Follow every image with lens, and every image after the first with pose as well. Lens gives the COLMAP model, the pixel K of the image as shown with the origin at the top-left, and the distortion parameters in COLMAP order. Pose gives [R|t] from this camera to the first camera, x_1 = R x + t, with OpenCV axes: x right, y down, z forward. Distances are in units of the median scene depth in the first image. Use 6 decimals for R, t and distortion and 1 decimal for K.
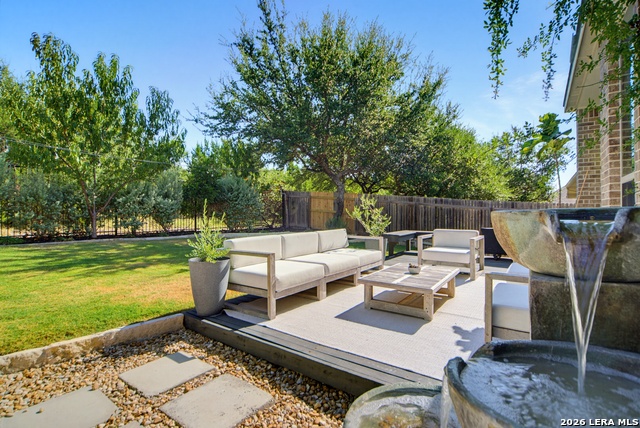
lens RADIAL K [[314.3, 0, 318.7], [0, 314.3, 215.4], [0, 0, 1]] dist [-0.010813, -0.000059]
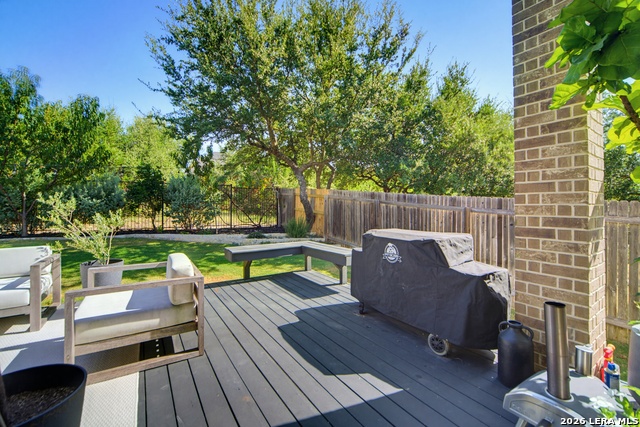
lens RADIAL K [[266.7, 0, 325.7], [0, 266.7, 212.3], [0, 0, 1]] dist [-0.014732, -0.000016]
pose [[0.930680, 0.006791, -0.365771, 0.464334], [-0.003405, 0.999945, 0.009900, -0.019079], [0.365818, -0.007968, 0.930652, 0.386235]]
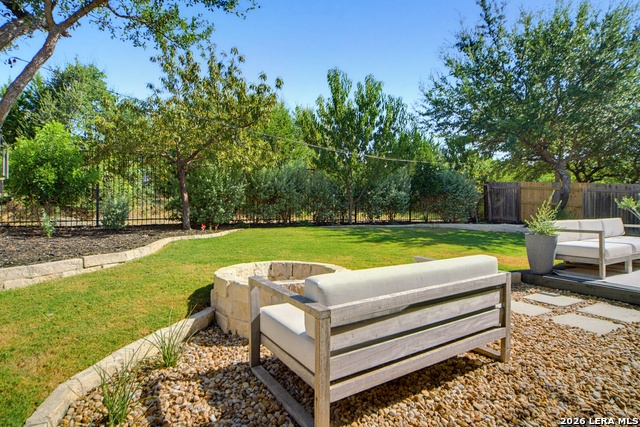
lens RADIAL K [[368.6, 0, 314.5], [0, 368.6, 206.4], [0, 0, 1]] dist [-0.006877, -0.002542]
pose [[0.928129, 0.003981, -0.372238, -0.251067], [-0.006286, 0.999968, -0.004978, 0.008927], [0.372206, 0.006960, 0.928124, -0.330049]]
